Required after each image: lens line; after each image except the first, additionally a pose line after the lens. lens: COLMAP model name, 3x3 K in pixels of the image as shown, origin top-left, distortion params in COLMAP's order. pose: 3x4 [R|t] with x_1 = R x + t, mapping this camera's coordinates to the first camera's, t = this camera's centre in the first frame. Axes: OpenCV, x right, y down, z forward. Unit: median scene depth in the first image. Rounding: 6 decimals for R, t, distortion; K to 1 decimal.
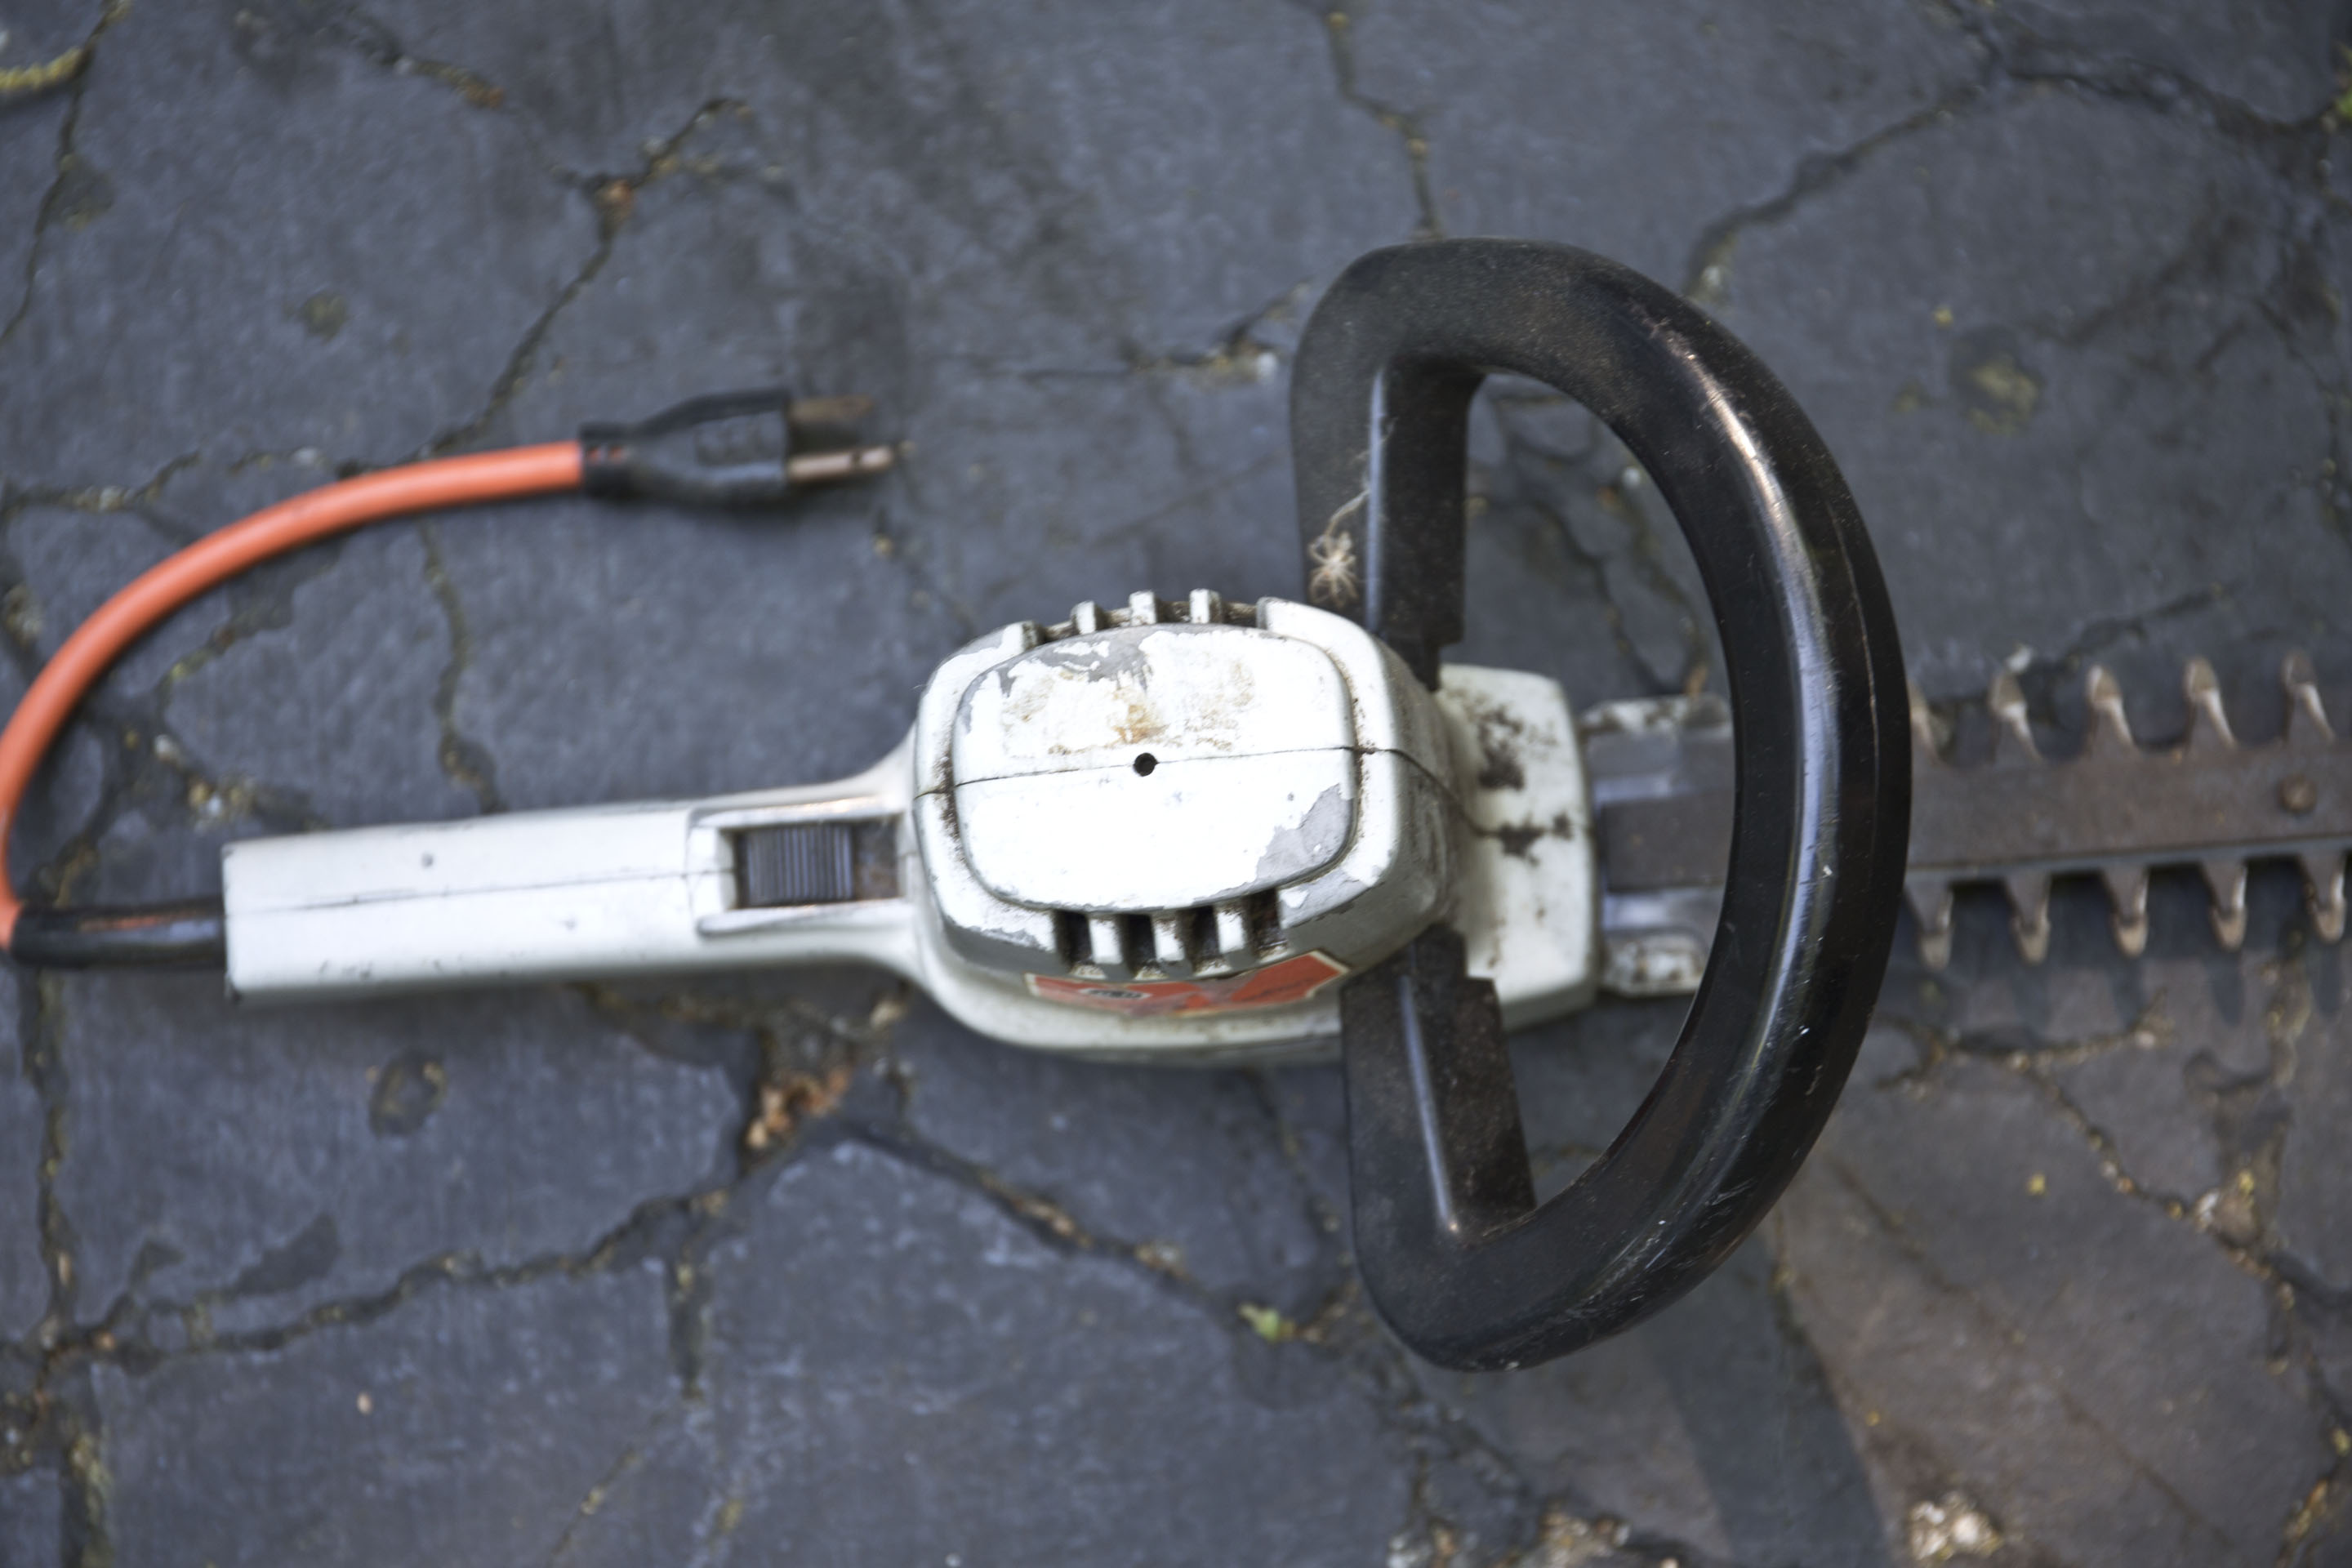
lens RADIAL K [[4209.4, 0, 1169.7], [0, 4209.4, 767.0], [0, 0, 1]] dist [0.060957, 0.000000]
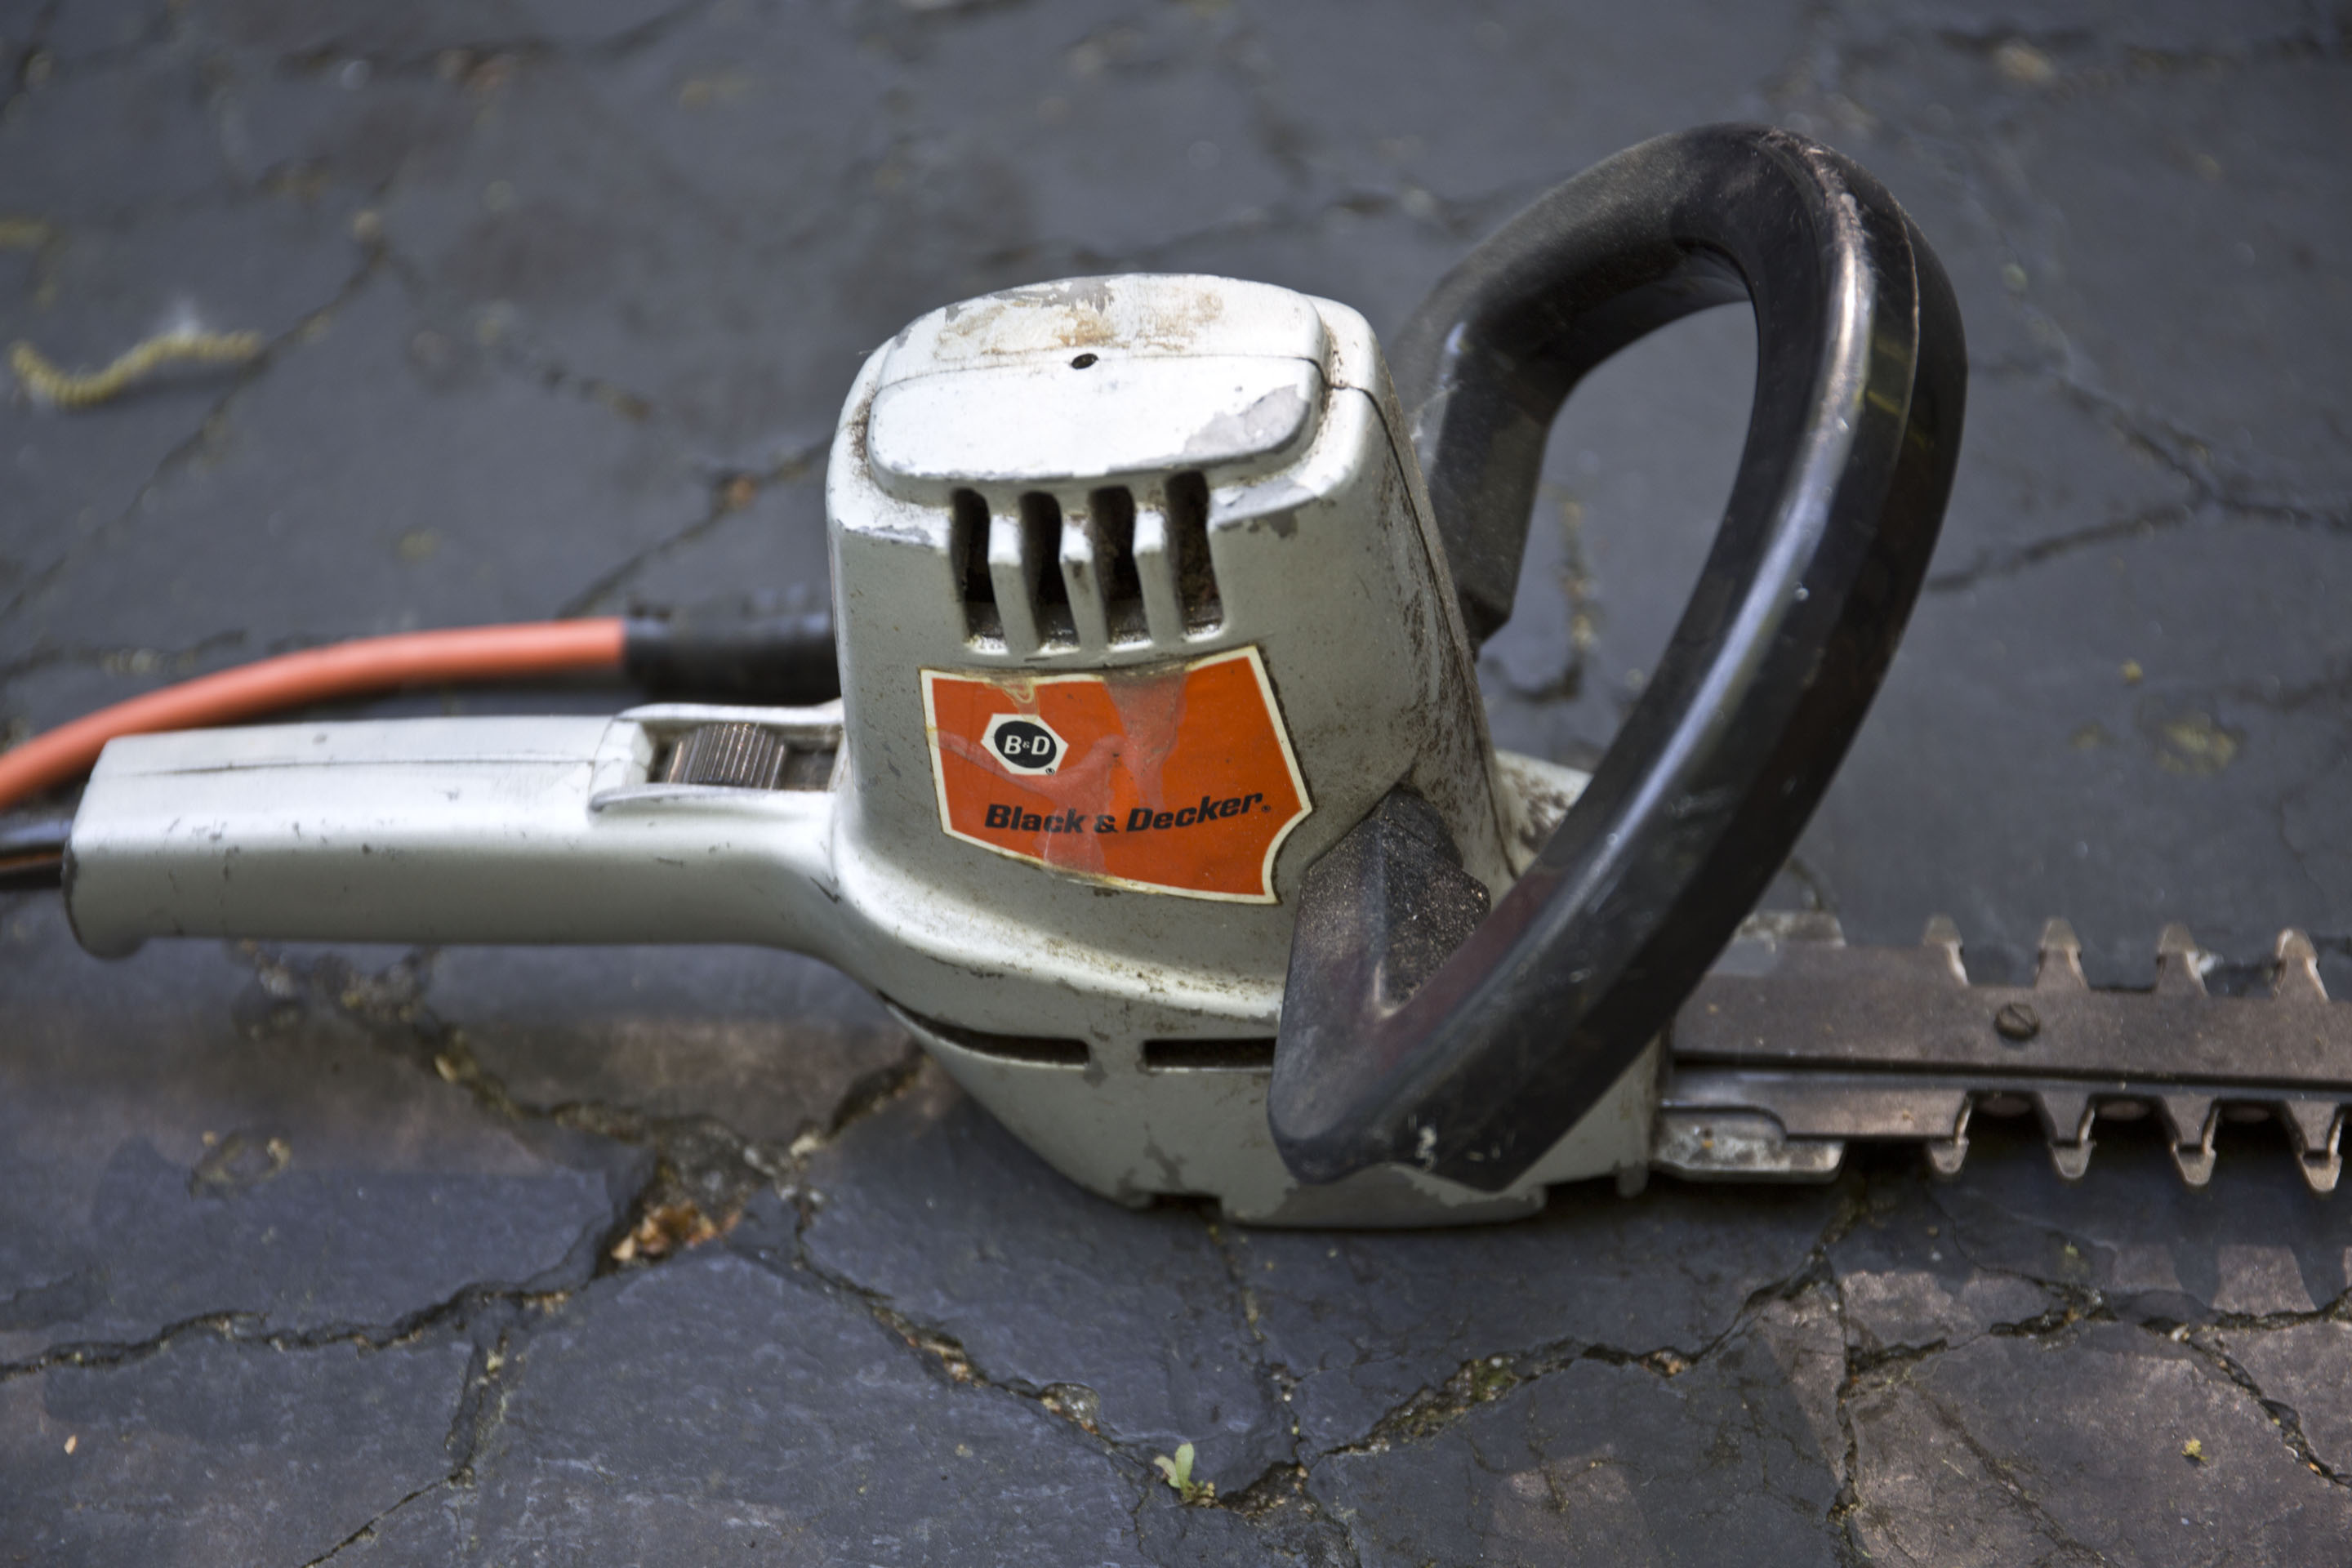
lens RADIAL K [[4209.4, 0, 1180.2], [0, 4209.4, 788.8], [0, 0, 1]] dist [0.060957, 0.000000]
pose [[0.982124, 0.090998, -0.164776, 0.139136], [-0.170921, 0.797828, -0.578150, 0.479919], [0.078853, 0.595979, 0.799119, 0.291888]]
